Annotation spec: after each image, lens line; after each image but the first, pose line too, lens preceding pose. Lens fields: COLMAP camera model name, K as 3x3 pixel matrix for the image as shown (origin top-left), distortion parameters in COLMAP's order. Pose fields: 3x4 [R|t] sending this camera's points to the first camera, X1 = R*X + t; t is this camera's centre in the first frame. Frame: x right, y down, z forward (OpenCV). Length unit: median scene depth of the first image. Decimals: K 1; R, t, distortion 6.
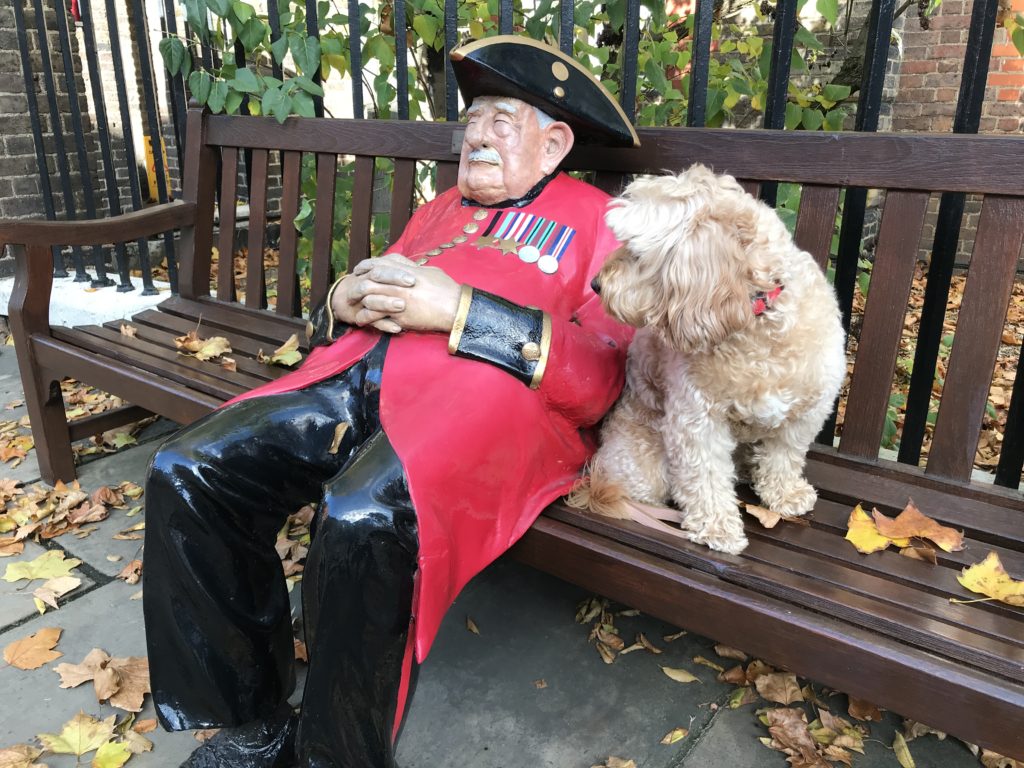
lens RADIAL K [[832.3, 0, 569.5], [0, 832.3, 381.8], [0, 0, 1]] dist [0.119624, -0.203749]
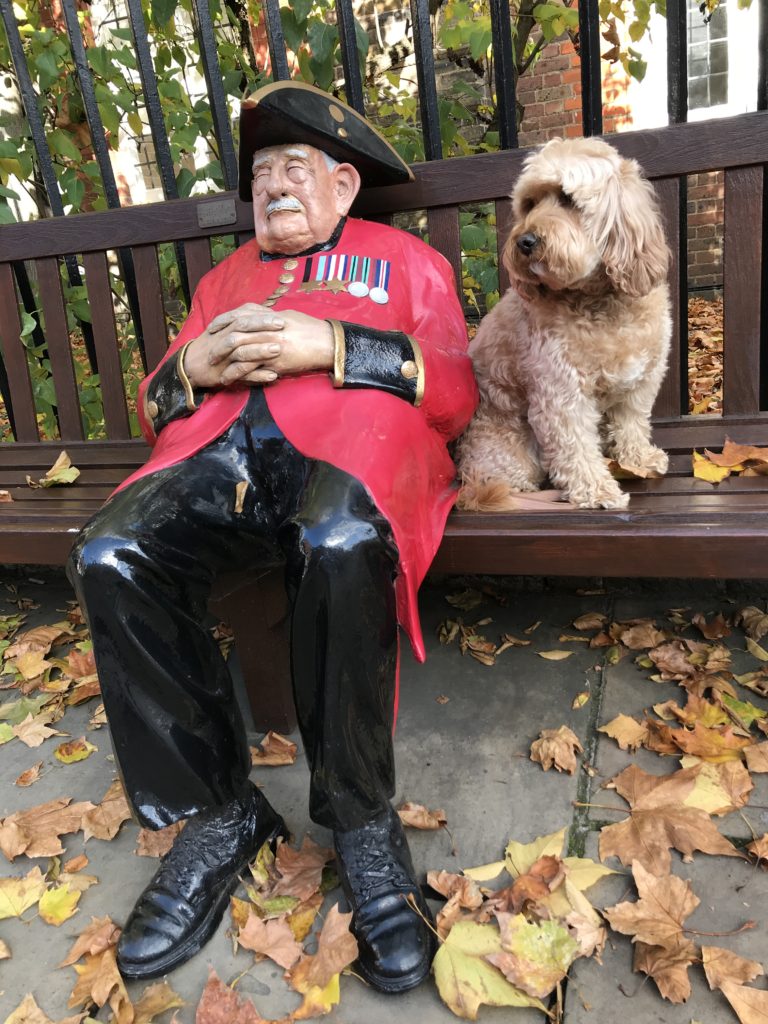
lens RADIAL K [[821.9, 0, 384.0], [0, 821.9, 512.0], [0, 0, 1]] dist [0.120358, -0.308256]
pose [[0.931389, -0.235972, 0.277184, -0.373815], [0.234748, 0.971309, 0.038099, 0.082657], [-0.278222, 0.029583, 0.960061, 0.024463]]
